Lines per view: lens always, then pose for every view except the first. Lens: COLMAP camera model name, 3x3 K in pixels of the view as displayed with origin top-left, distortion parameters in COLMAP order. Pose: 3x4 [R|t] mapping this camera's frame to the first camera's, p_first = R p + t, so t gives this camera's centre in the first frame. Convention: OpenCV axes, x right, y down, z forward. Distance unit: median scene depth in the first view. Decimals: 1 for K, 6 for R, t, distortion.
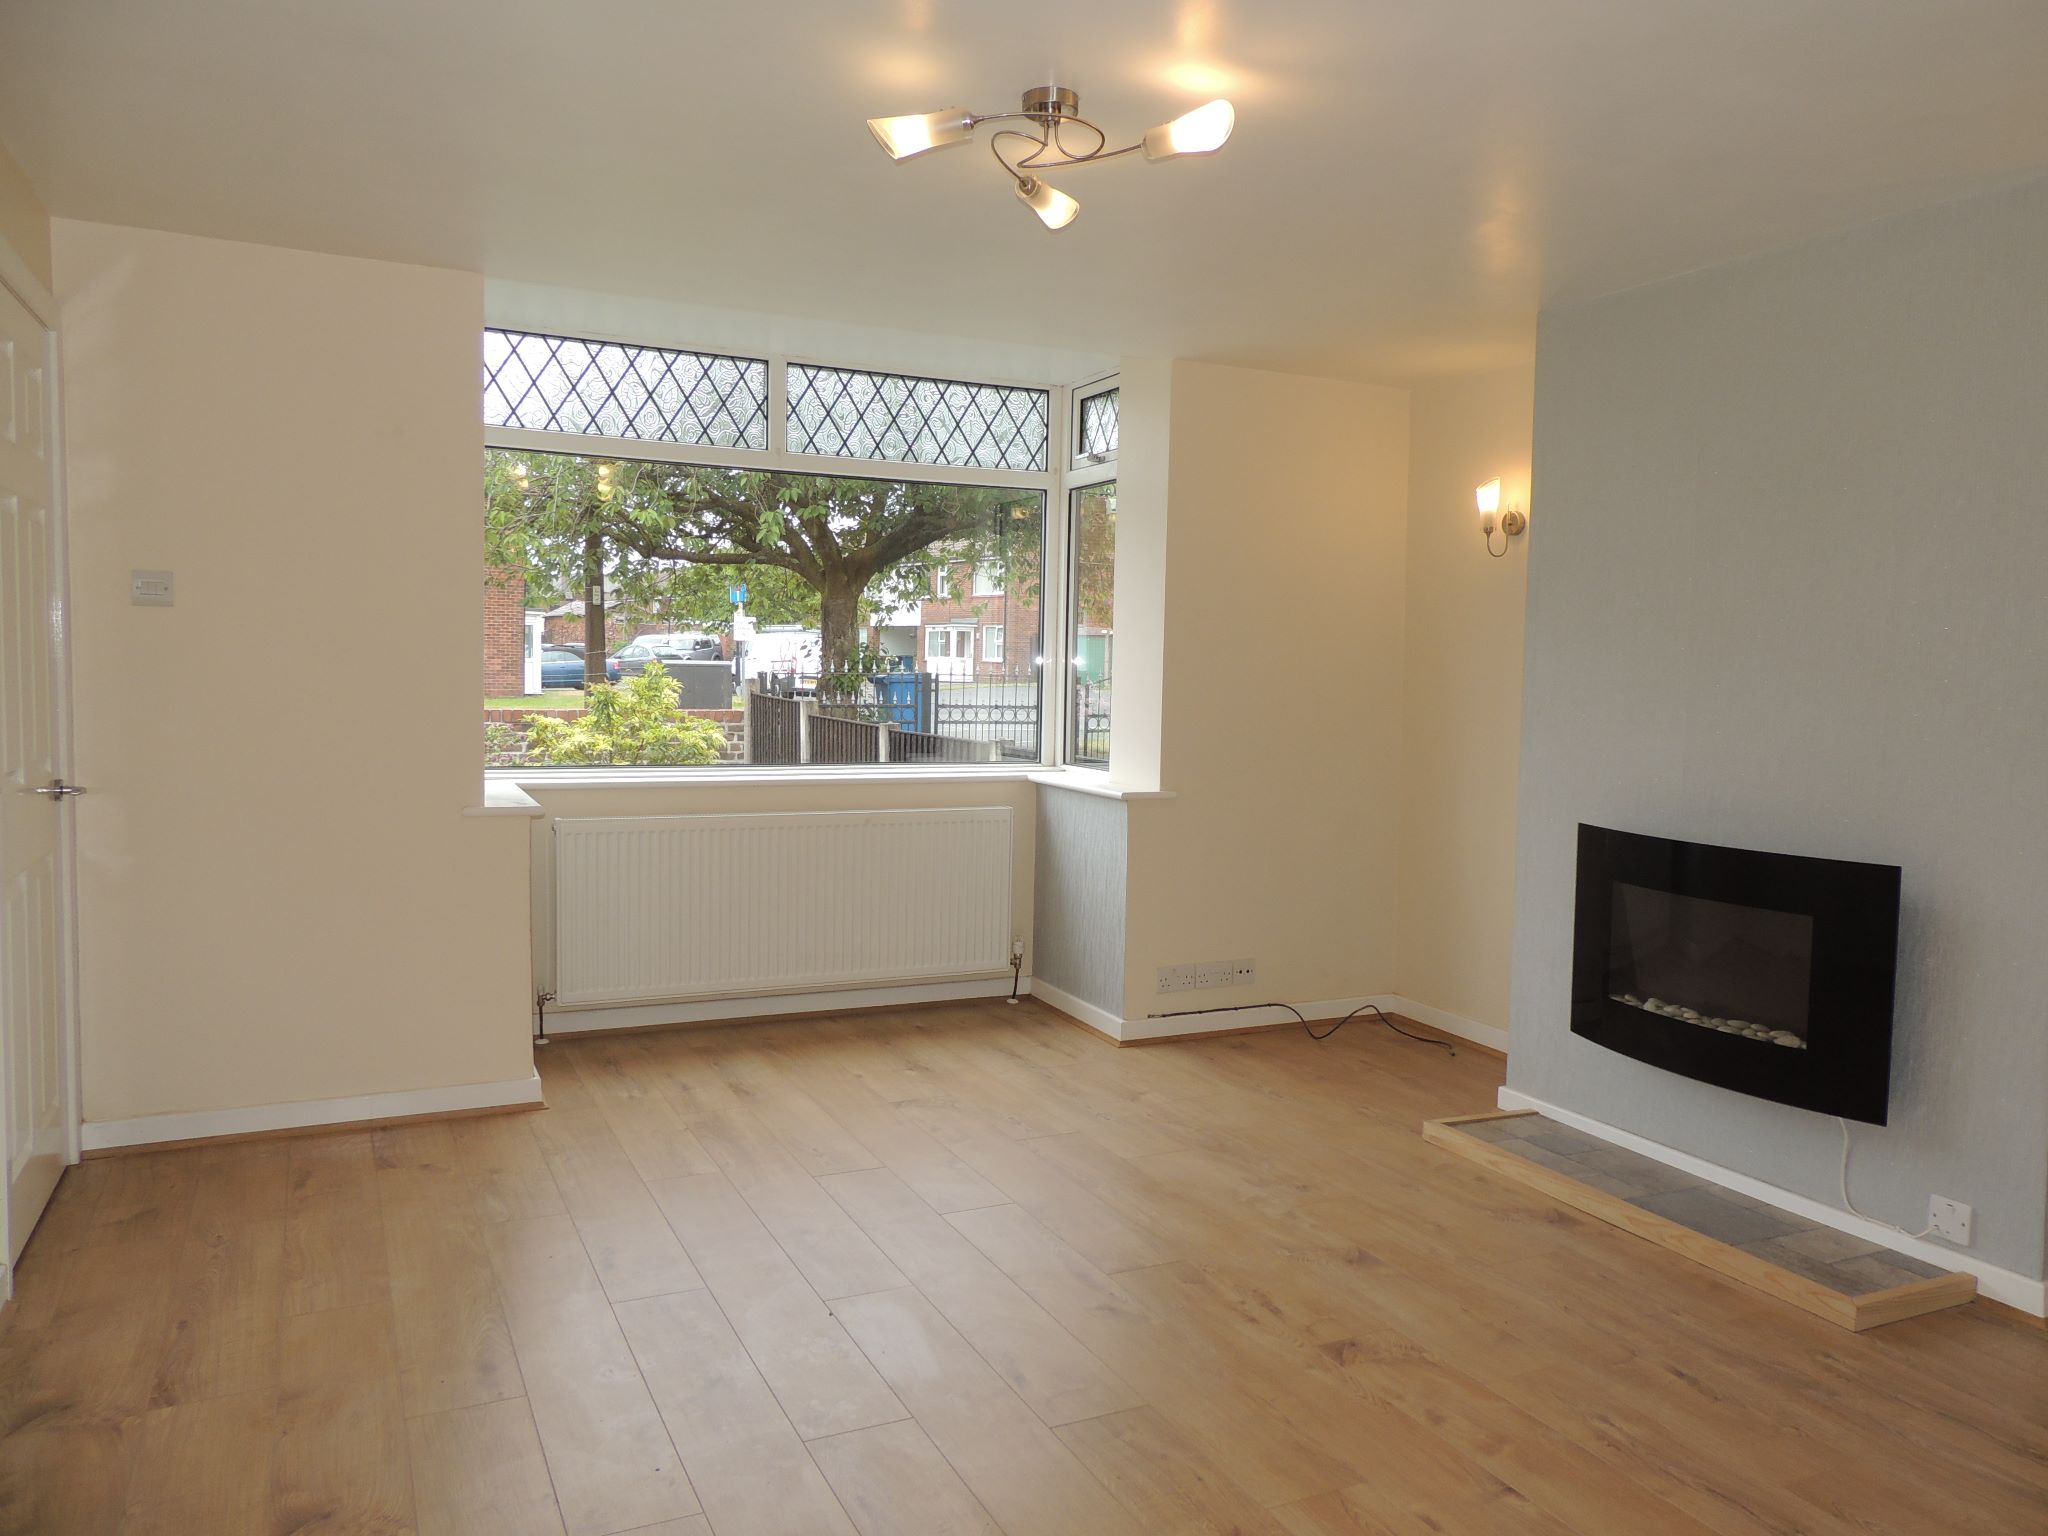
lens RADIAL K [[1487.9, 0, 1034.3], [0, 1487.9, 772.7], [0, 0, 1]] dist [0.000254, -0.004232]
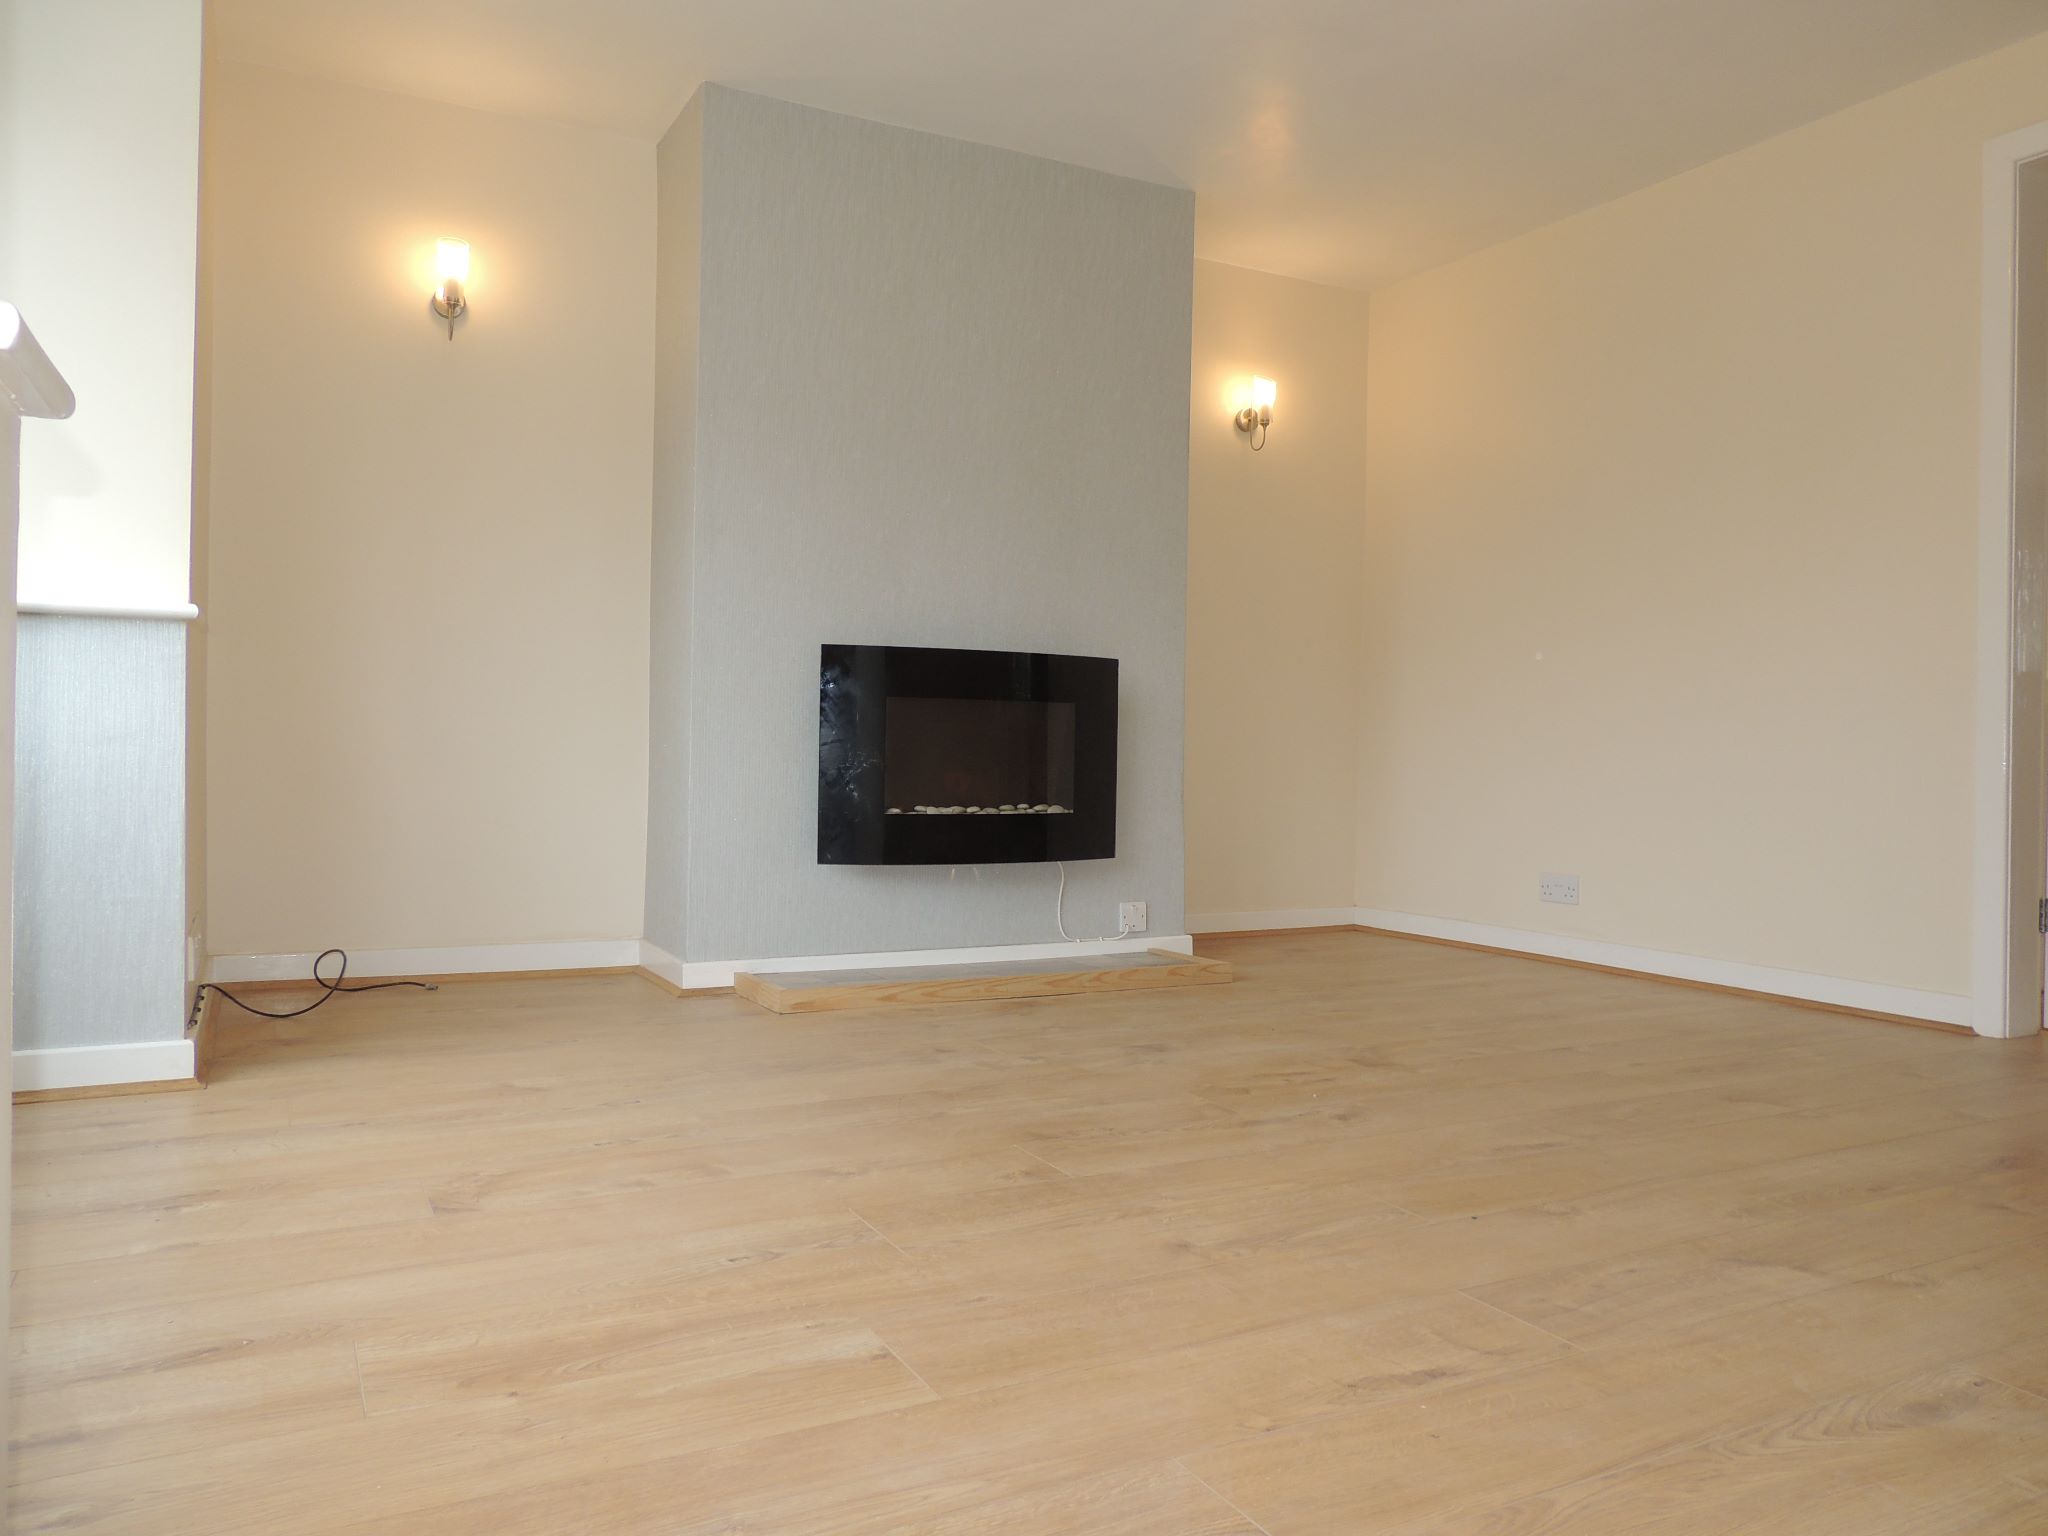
lens RADIAL K [[1487.9, 0, 1034.3], [0, 1487.9, 772.7], [0, 0, 1]] dist [0.000254, -0.004232]
pose [[-0.065363, -0.022237, 0.997614, -0.597455], [0.058872, 0.997924, 0.026102, 0.099701], [-0.996123, 0.060438, -0.063918, 0.929634]]
